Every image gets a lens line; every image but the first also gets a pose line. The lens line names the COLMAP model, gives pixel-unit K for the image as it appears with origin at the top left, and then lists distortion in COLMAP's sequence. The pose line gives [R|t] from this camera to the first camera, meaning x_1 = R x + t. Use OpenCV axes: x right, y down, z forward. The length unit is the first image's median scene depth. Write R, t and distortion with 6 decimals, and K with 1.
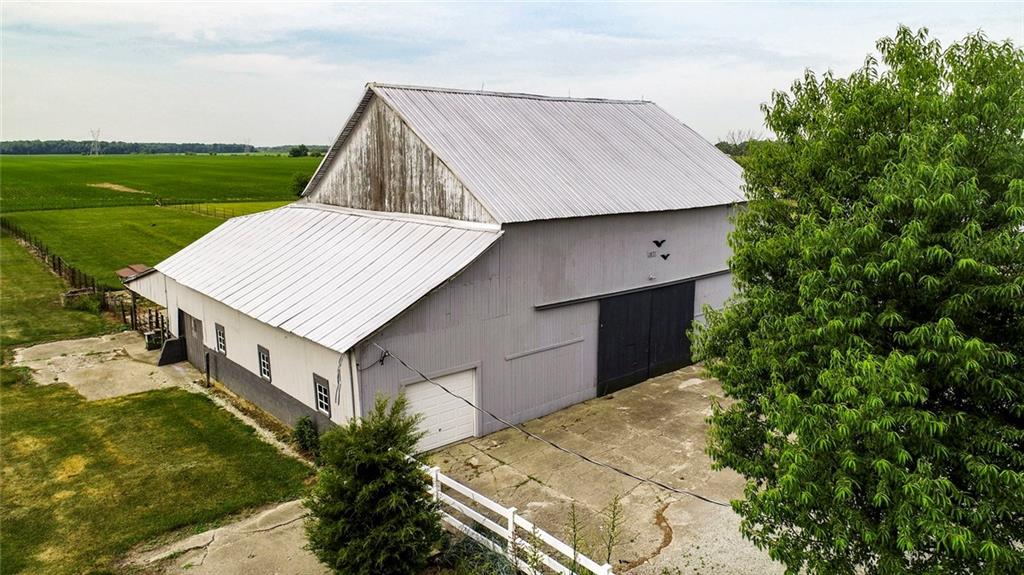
lens RADIAL K [[698.8, 0, 510.7], [0, 698.8, 217.1], [0, 0, 1]] dist [-0.000277, -0.000160]
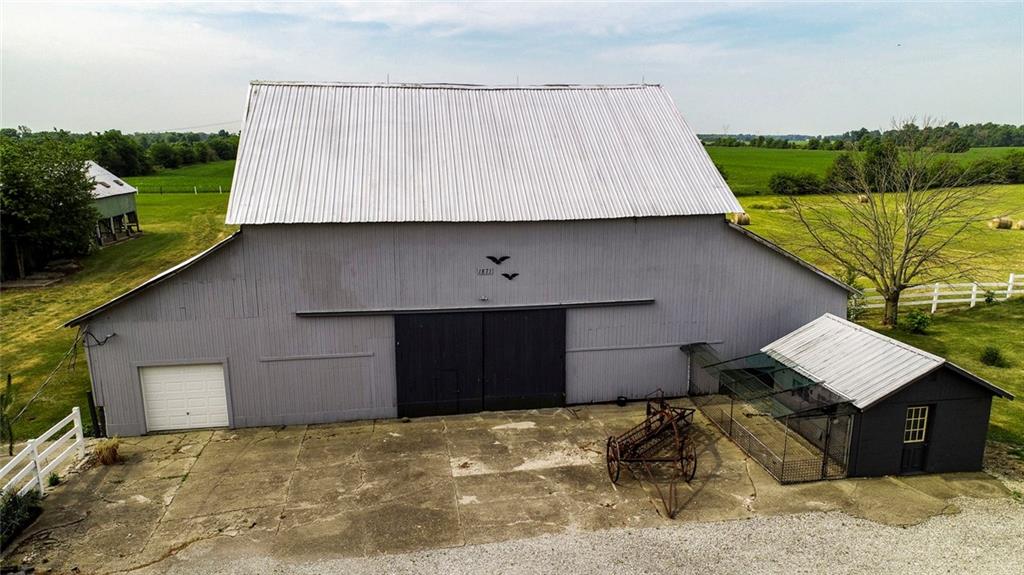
lens RADIAL K [[681.9, 0, 510.4], [0, 681.9, 287.8], [0, 0, 1]] dist [-0.003472, -0.000031]
pose [[0.851591, 0.110974, -0.512326, 0.698302], [-0.049268, 0.989953, 0.132537, -0.042073], [0.521887, -0.087626, 0.848502, 0.321776]]
